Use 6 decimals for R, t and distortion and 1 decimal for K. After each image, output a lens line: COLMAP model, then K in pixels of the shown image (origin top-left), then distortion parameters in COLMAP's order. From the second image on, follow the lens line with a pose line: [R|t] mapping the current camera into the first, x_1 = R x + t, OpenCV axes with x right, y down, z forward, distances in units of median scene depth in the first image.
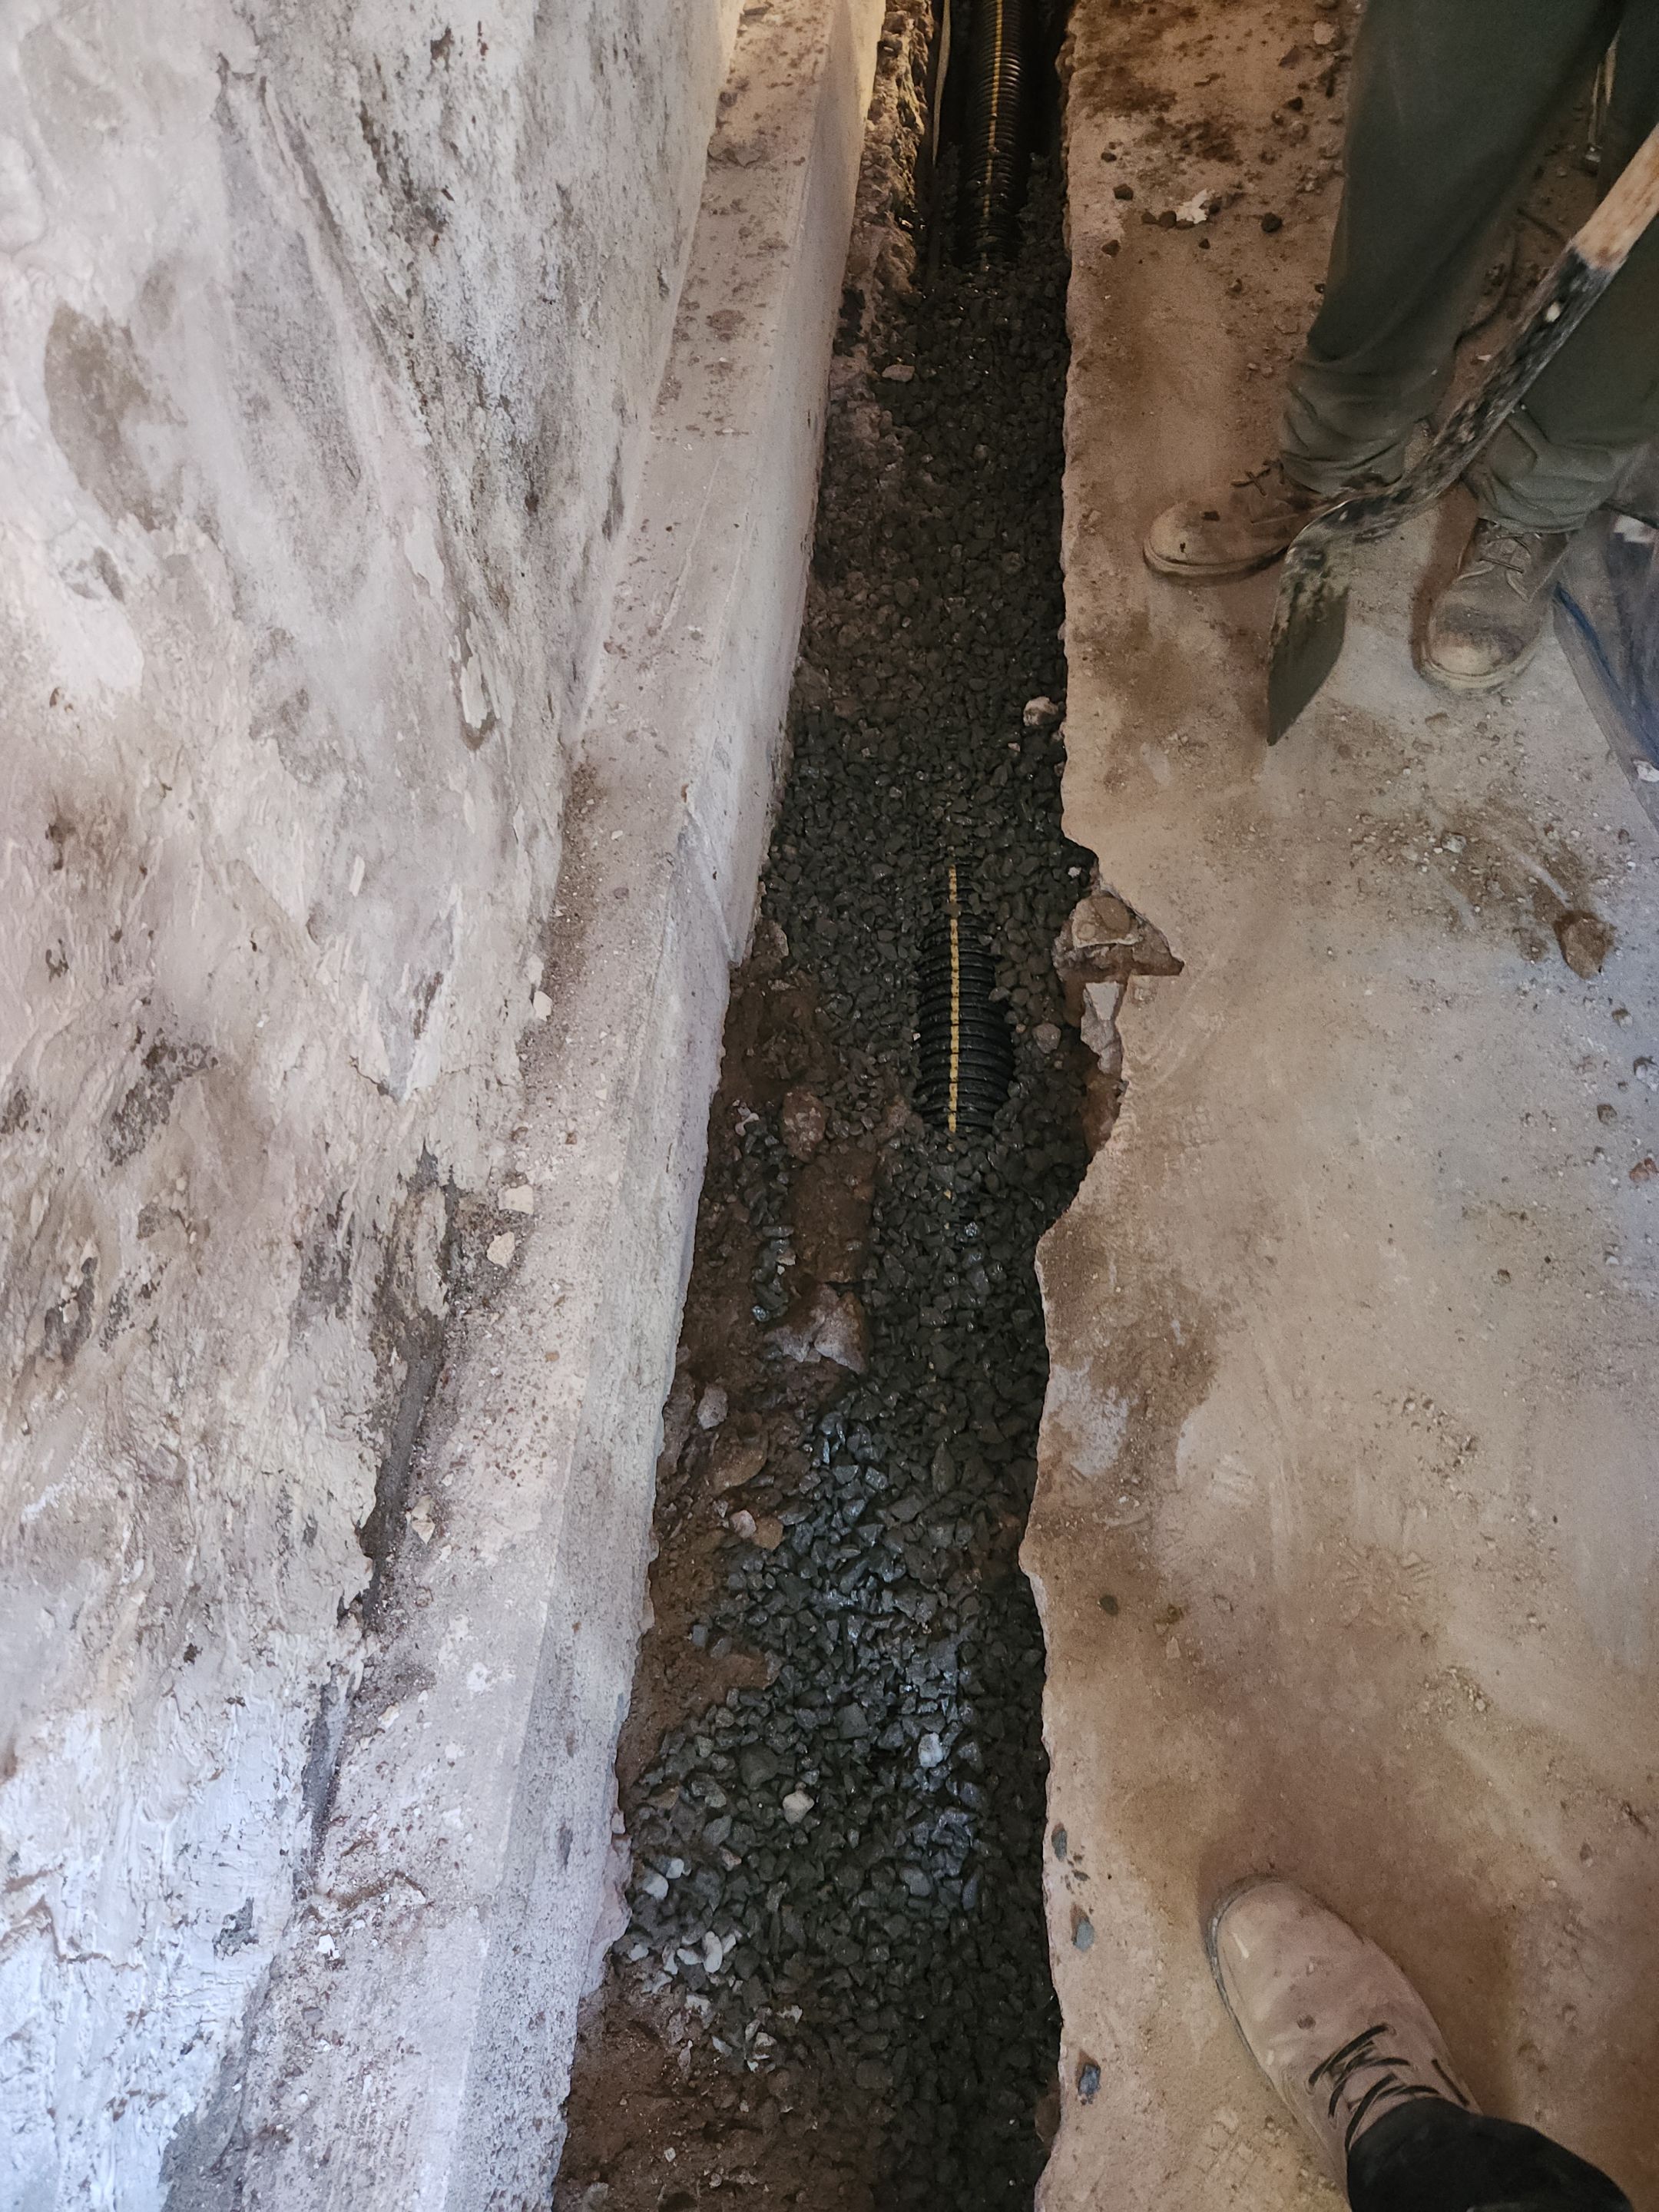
lens RADIAL K [[1453.3, 0, 863.3], [0, 1453.3, 1105.1], [0, 0, 1]] dist [0.049370, -0.046614]
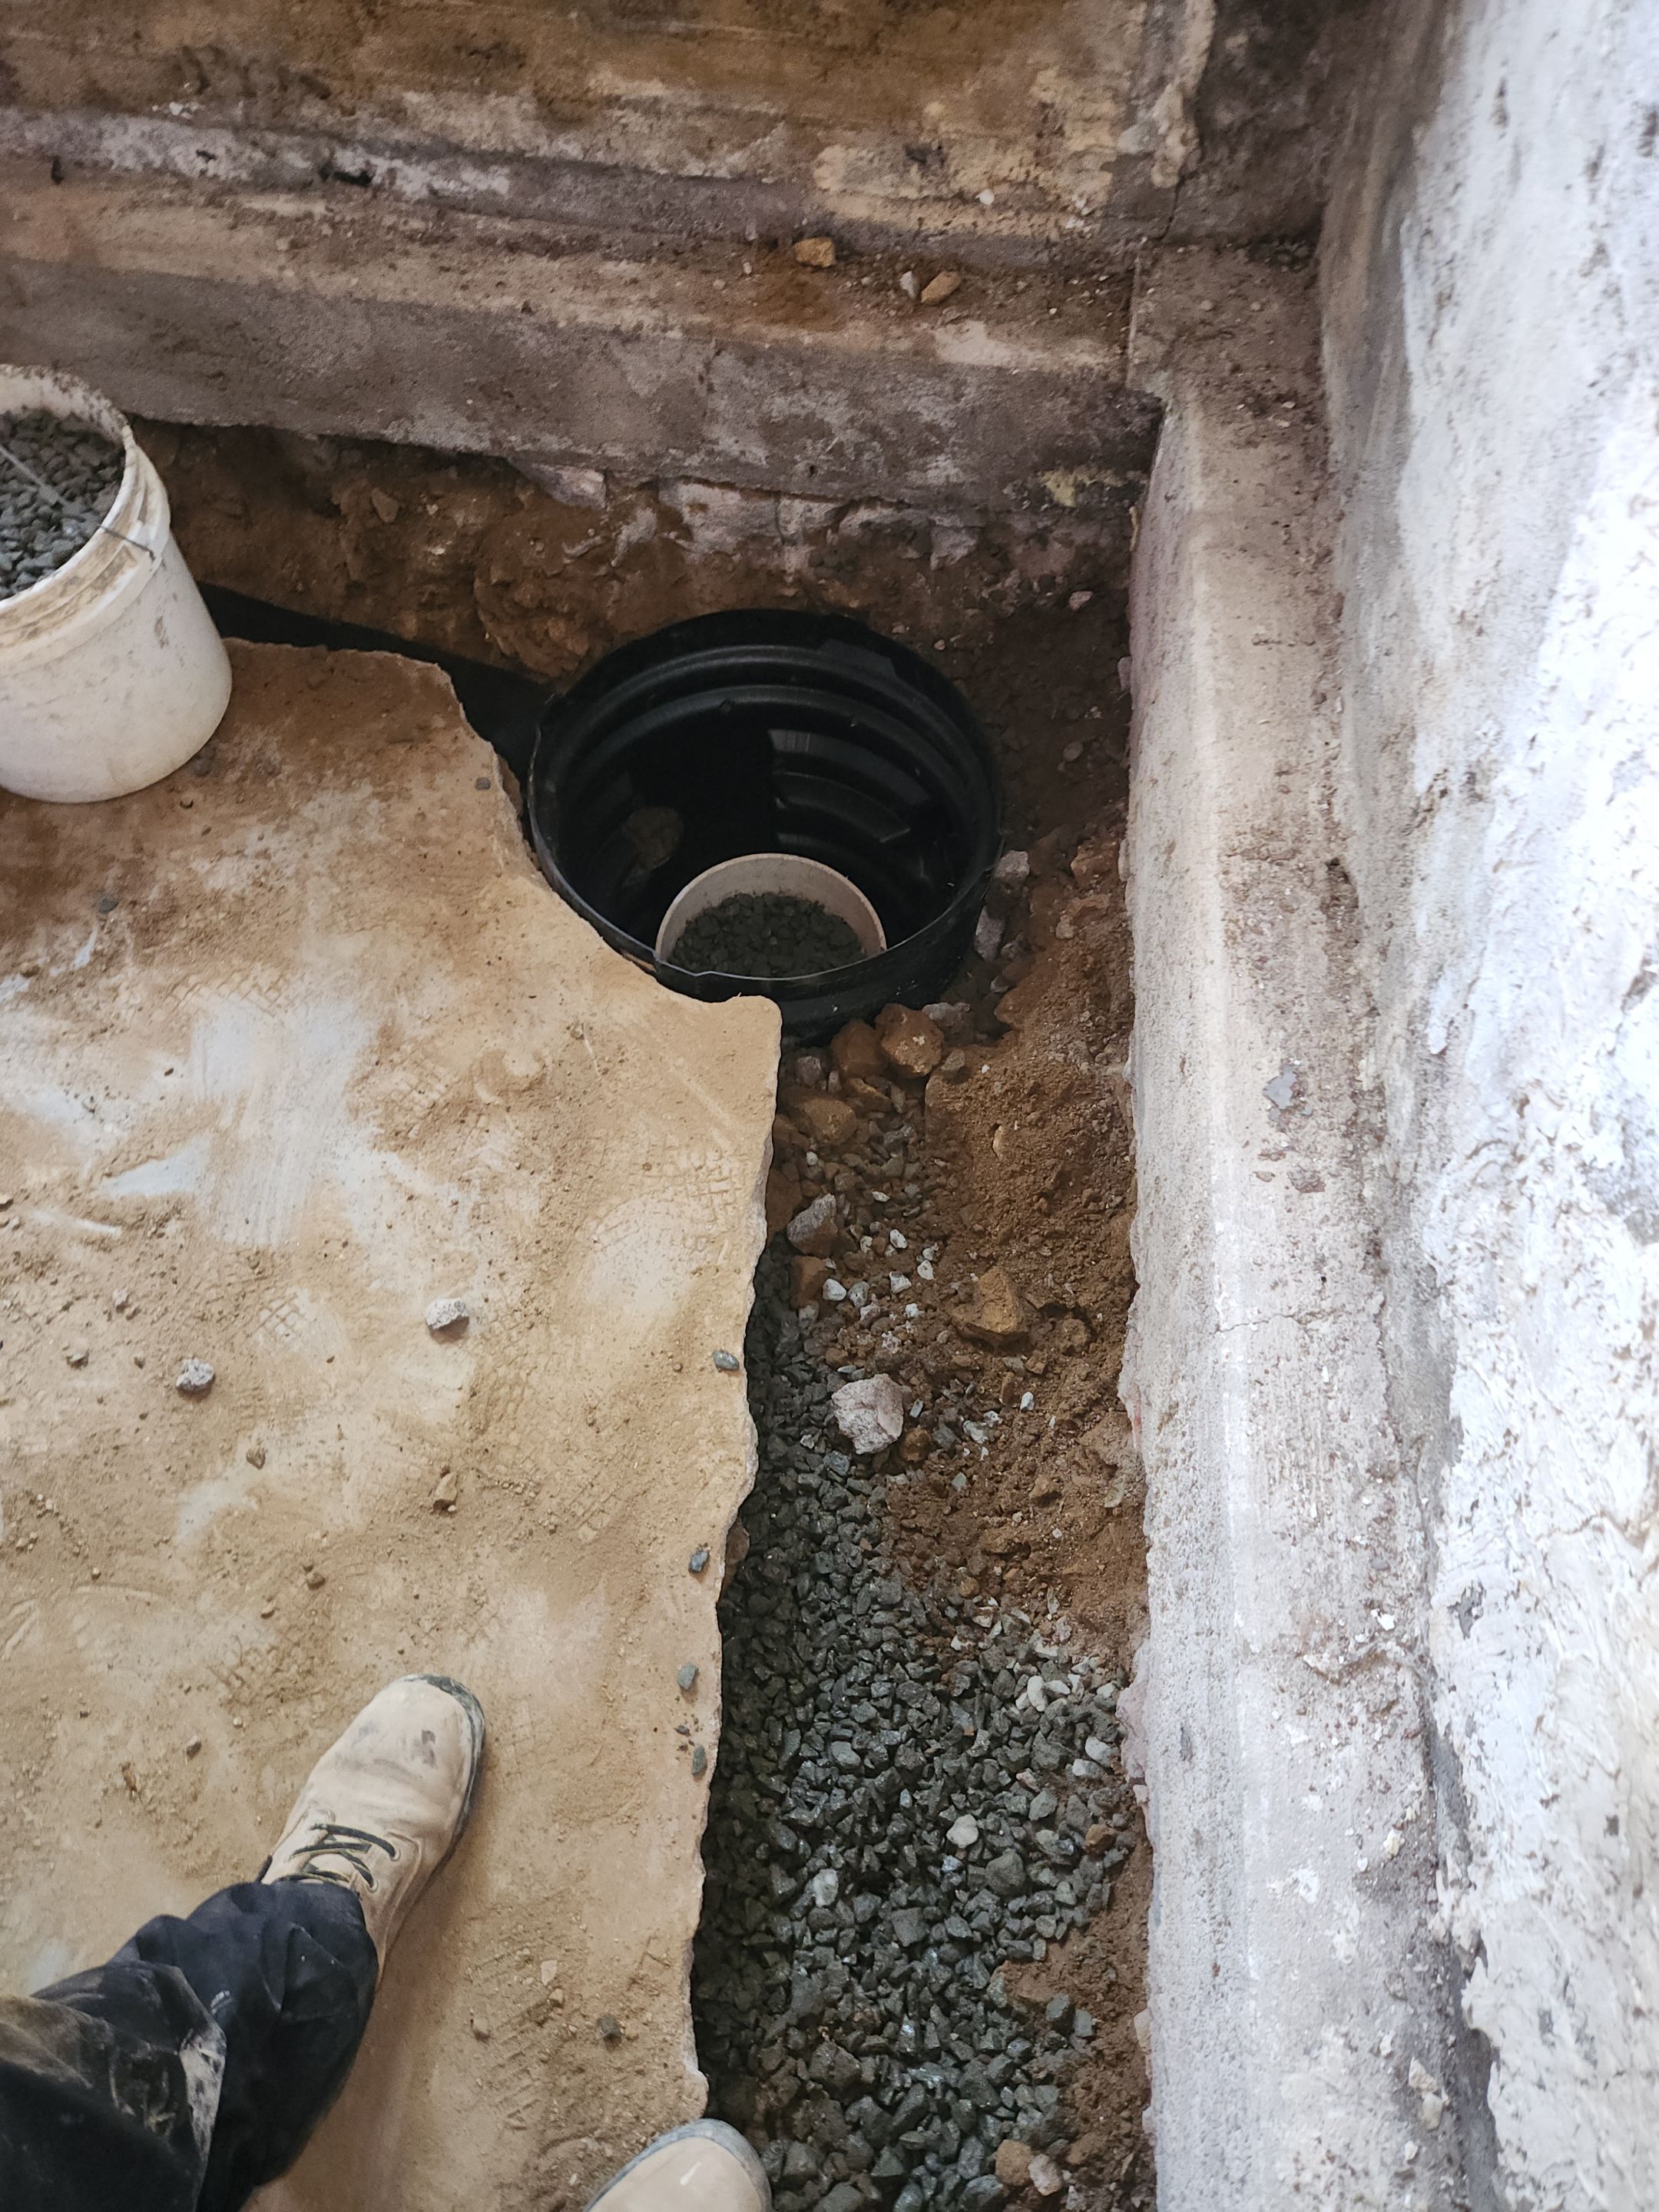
lens RADIAL K [[1453.3, 0, 863.3], [0, 1453.3, 1105.1], [0, 0, 1]] dist [0.049370, -0.046614]
pose [[-0.999455, 0.007360, 0.032191, -0.014531], [0.023463, -0.527665, 0.849128, -0.109664], [0.023235, 0.849421, 0.527205, 0.076449]]
